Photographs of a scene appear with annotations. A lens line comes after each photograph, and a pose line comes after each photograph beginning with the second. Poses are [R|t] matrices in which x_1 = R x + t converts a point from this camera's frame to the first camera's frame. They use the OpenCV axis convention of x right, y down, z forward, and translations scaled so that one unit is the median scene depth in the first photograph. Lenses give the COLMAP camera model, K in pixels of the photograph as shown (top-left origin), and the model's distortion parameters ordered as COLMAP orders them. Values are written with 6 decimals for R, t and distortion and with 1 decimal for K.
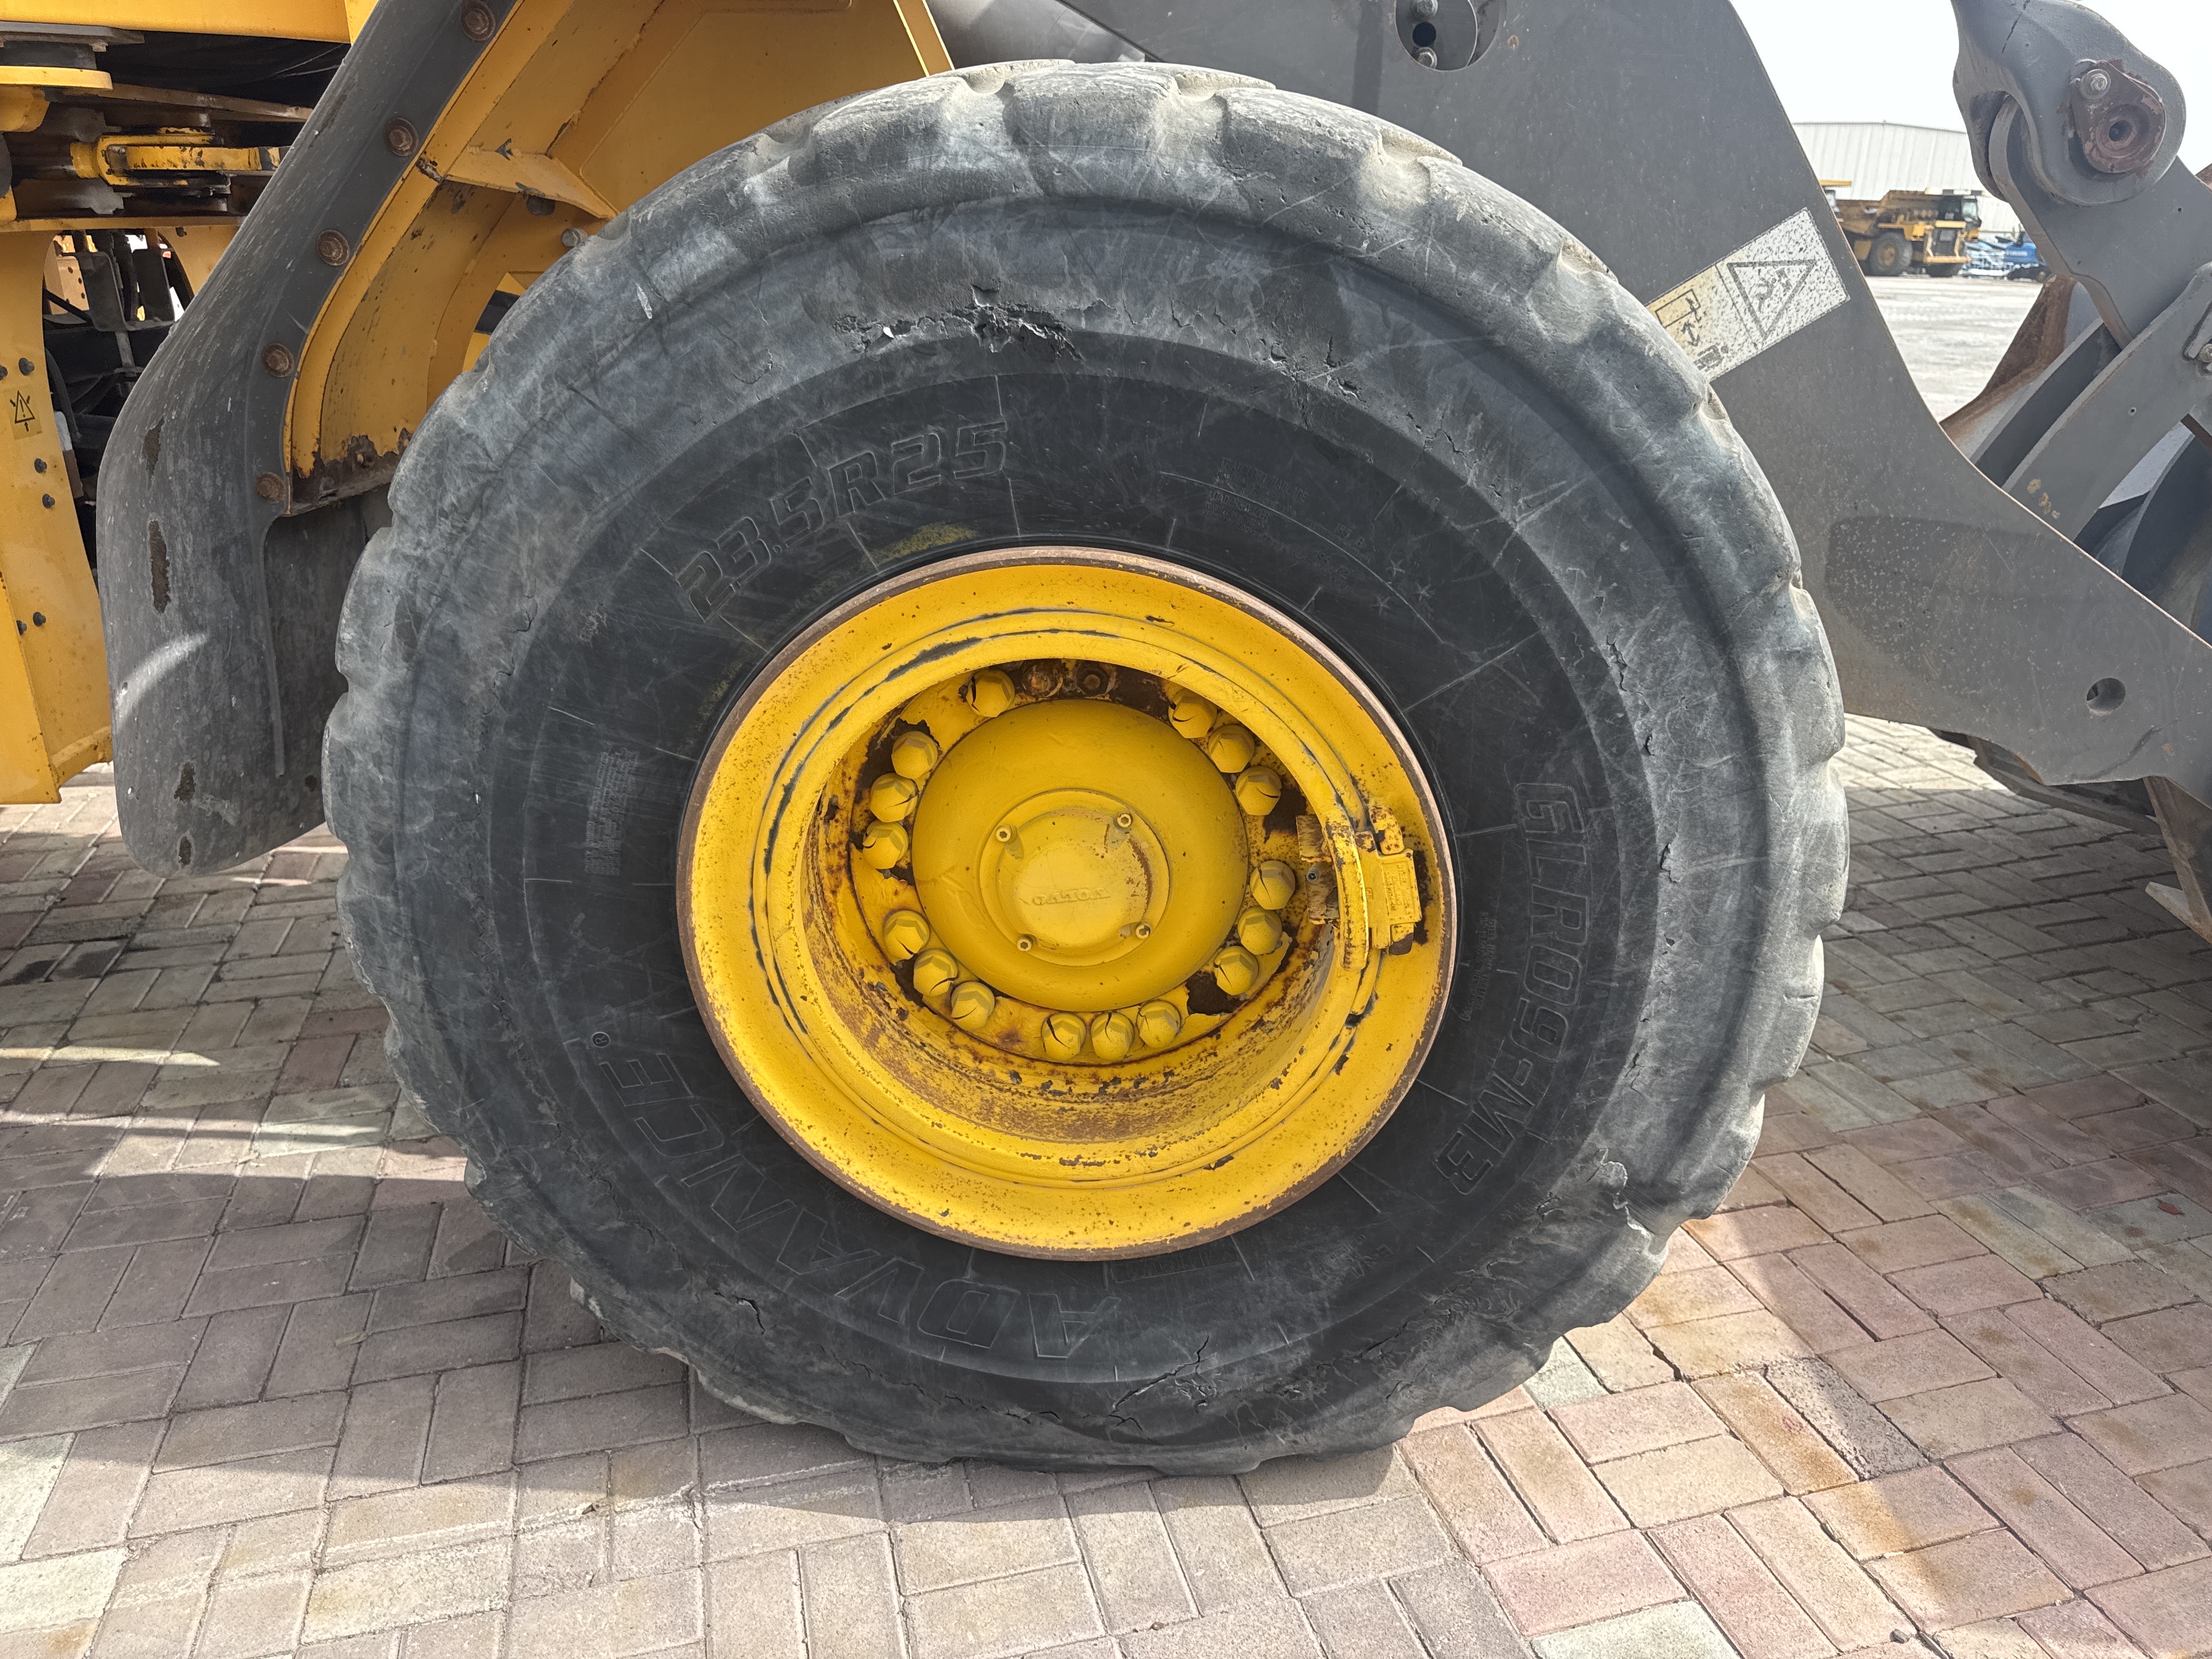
lens RADIAL K [[1552.1, 0, 1077.1], [0, 1552.1, 831.1], [0, 0, 1]] dist [0.080938, -0.106368]
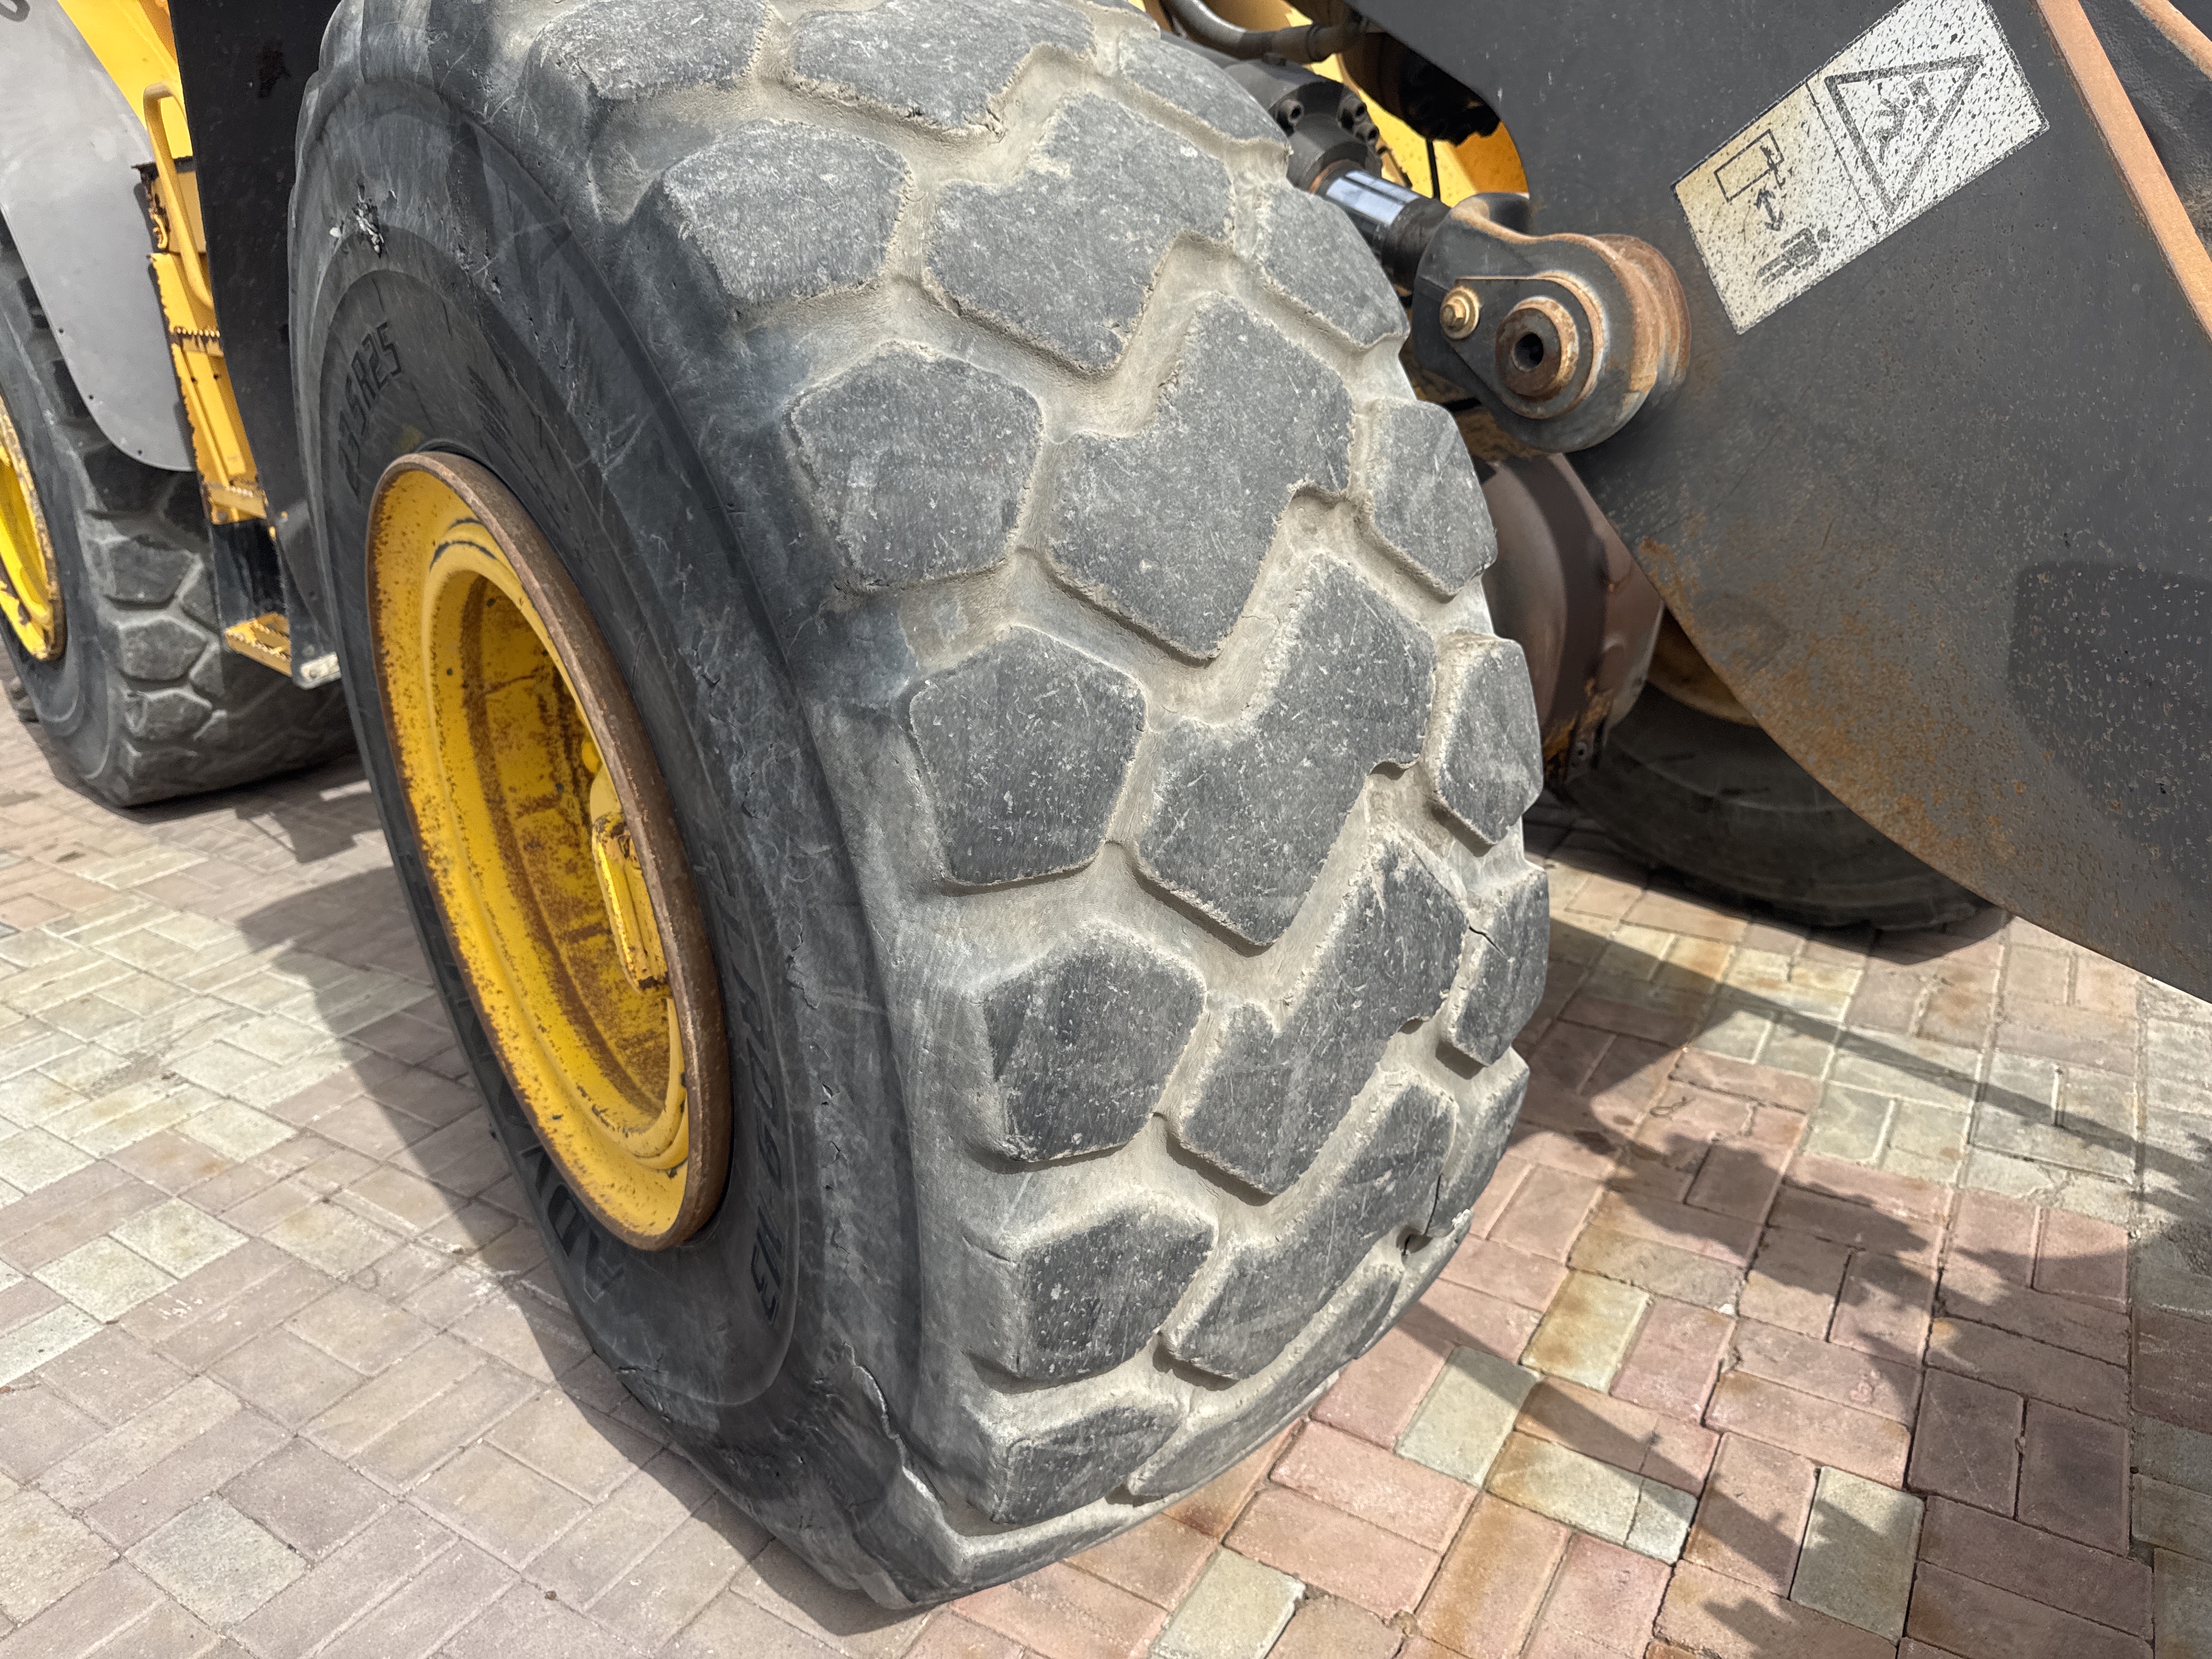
lens RADIAL K [[1549.1, 0, 1106.0], [0, 1549.1, 829.5], [0, 0, 1]] dist [0.062442, -0.058587]
pose [[0.674135, 0.239435, -0.698722, 0.693629], [-0.211436, 0.968968, 0.128045, -0.119568], [0.707698, 0.061415, 0.703841, 0.442324]]
